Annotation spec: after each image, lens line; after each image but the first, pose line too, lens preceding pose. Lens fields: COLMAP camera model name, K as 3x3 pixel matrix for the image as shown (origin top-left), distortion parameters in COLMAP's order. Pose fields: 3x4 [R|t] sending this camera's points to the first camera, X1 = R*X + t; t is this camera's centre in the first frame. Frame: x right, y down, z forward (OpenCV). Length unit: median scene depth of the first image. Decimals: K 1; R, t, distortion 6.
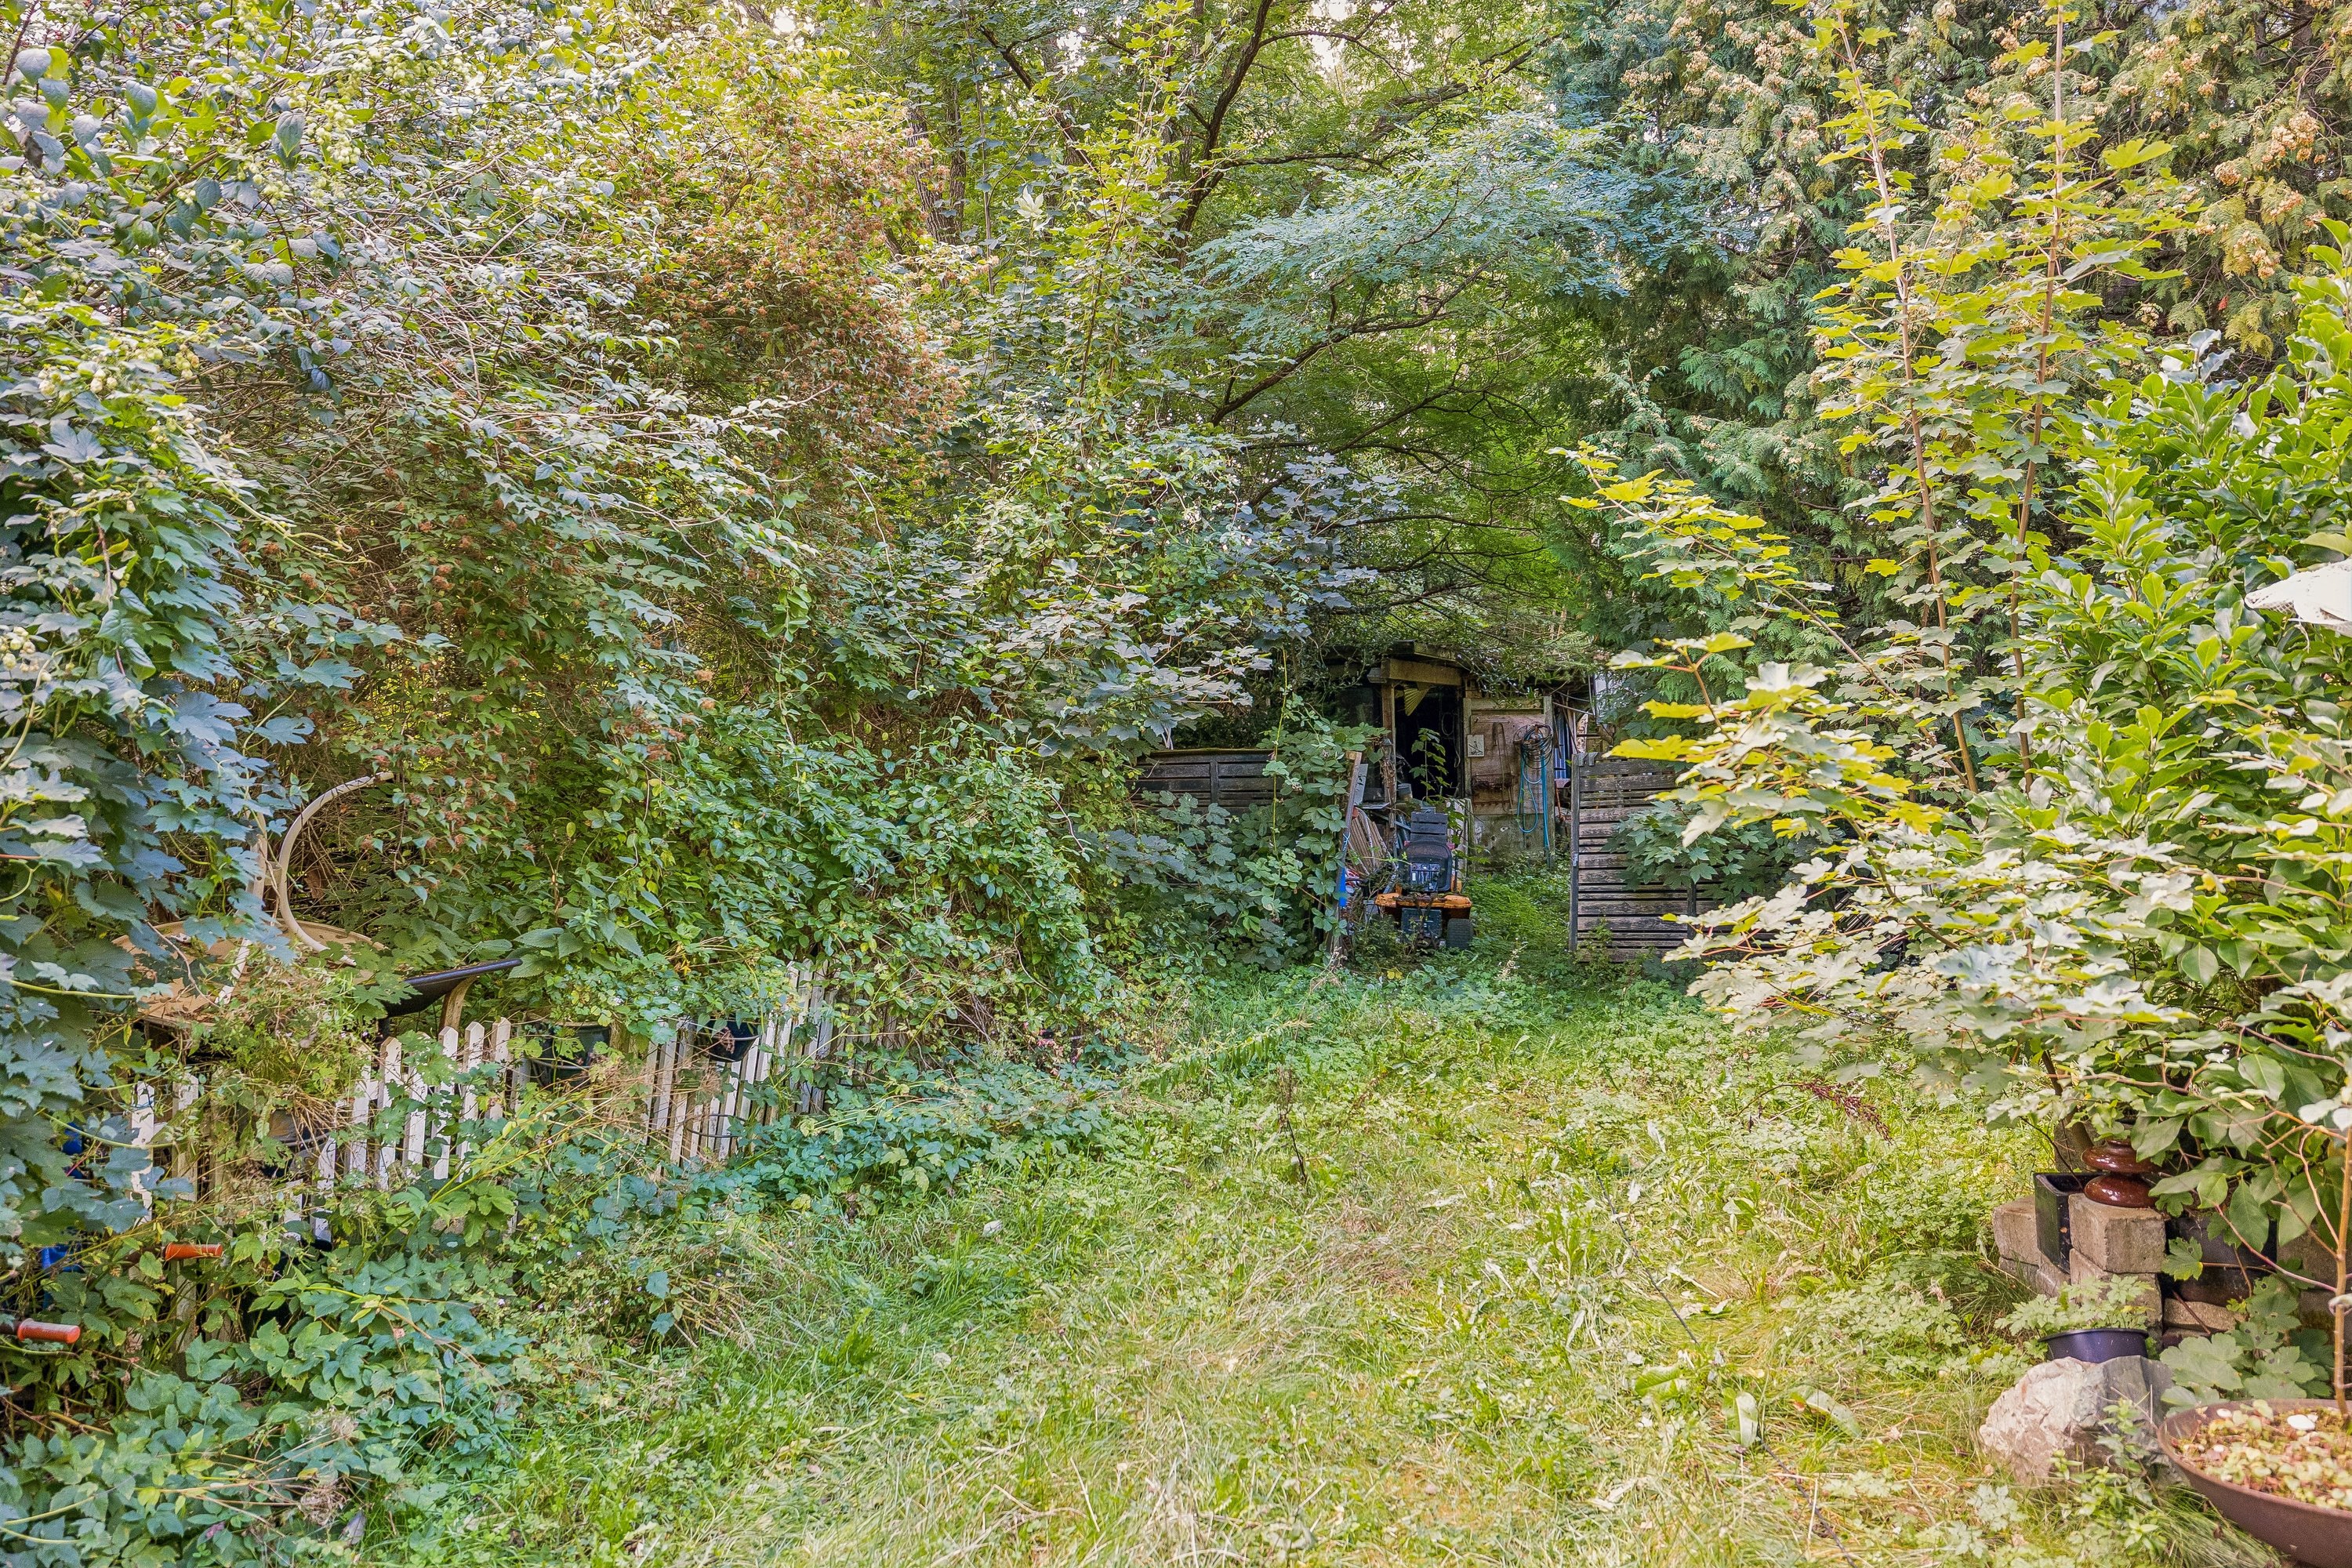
lens RADIAL K [[1606.0, 0, 1175.3], [0, 1606.0, 783.3], [0, 0, 1]] dist [-0.002871, -0.001846]
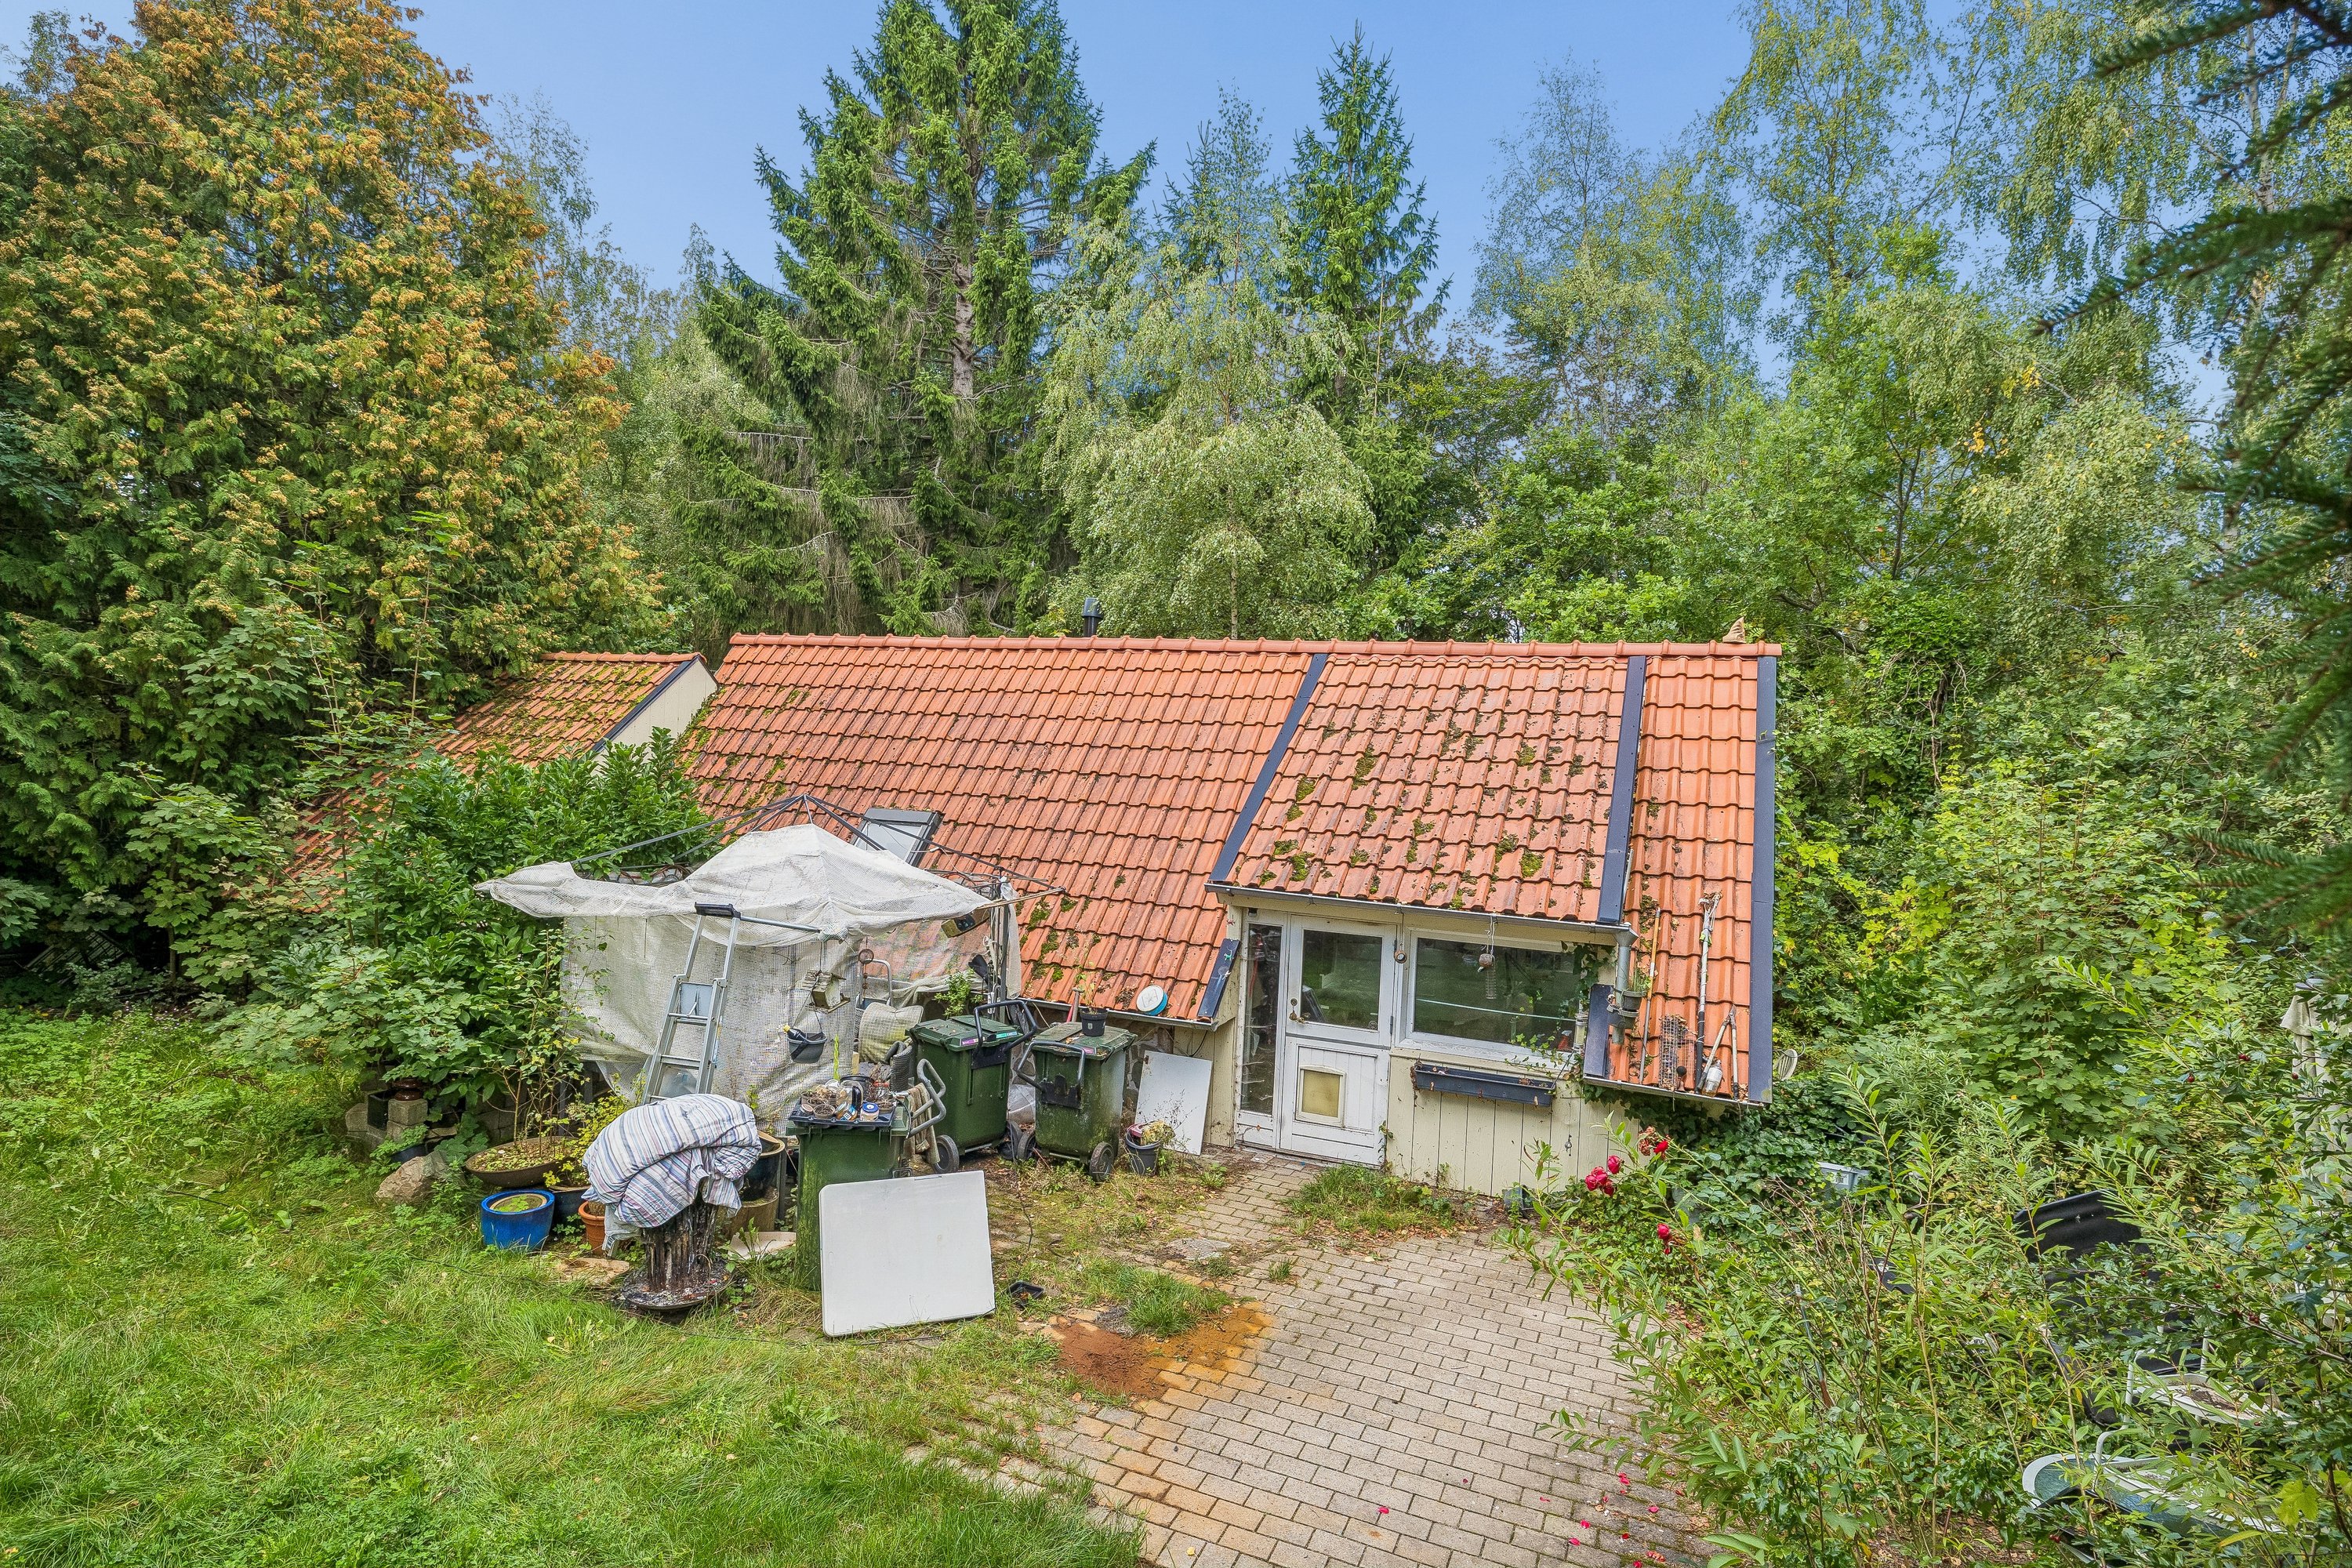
lens RADIAL K [[1225.0, 0, 1175.6], [0, 1225.0, 785.9], [0, 0, 1]] dist [-0.000905, -0.000085]
pose [[0.280642, 0.009262, 0.959768, -1.002973], [-0.080588, 0.996650, 0.013947, -0.385578], [-0.956423, -0.081260, 0.280448, -0.753288]]
